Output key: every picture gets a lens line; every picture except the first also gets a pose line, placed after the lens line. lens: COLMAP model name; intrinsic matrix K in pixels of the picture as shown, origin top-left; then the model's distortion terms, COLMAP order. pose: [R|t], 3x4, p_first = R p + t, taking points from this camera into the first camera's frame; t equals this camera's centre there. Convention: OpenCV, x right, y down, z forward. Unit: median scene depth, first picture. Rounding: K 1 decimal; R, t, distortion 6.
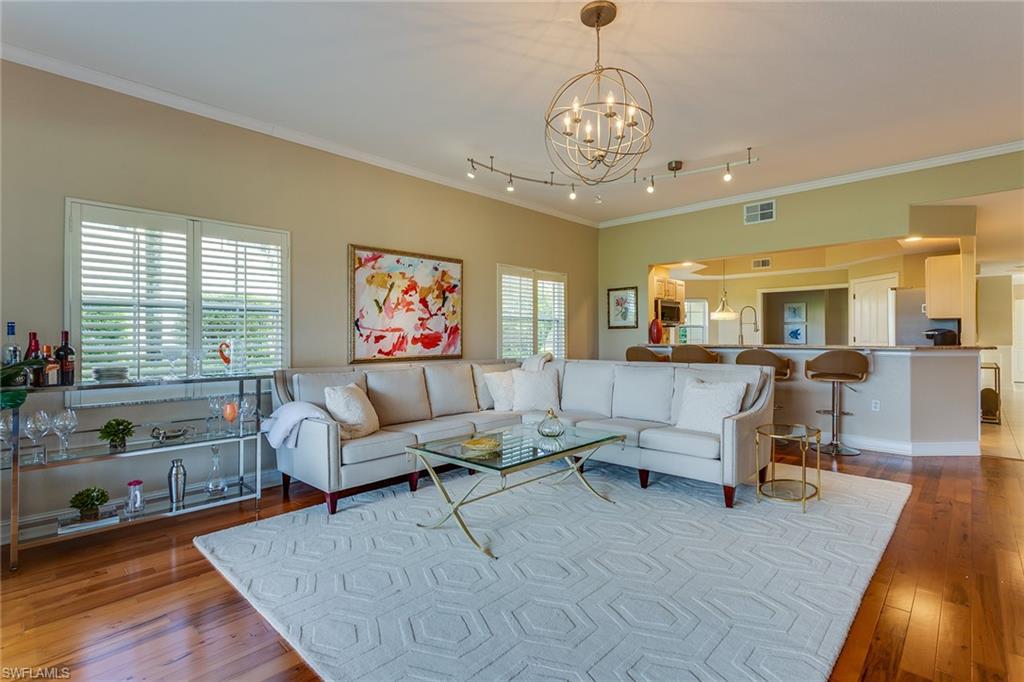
lens RADIAL K [[492.2, 0, 518.5], [0, 492.2, 341.4], [0, 0, 1]] dist [0.017373, 0.001240]
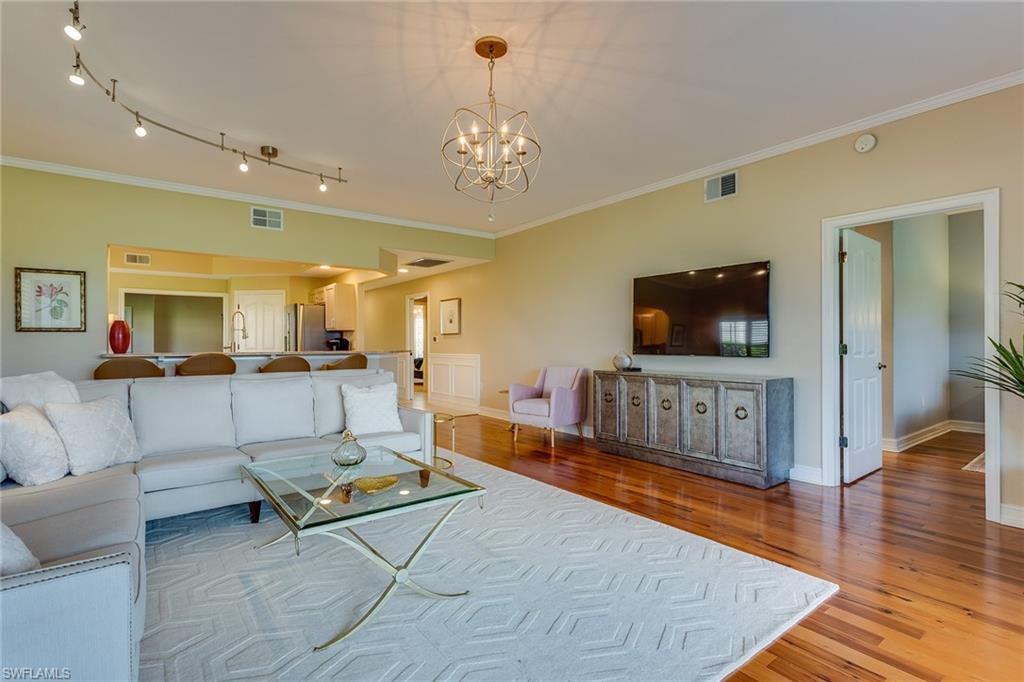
lens RADIAL K [[492.2, 0, 519.2], [0, 492.2, 345.5], [0, 0, 1]] dist [0.017373, 0.001240]
pose [[0.161580, -0.003035, 0.986855, -0.534192], [0.012286, 0.999924, 0.001064, -0.001984], [-0.986783, 0.011953, 0.161605, 0.449110]]
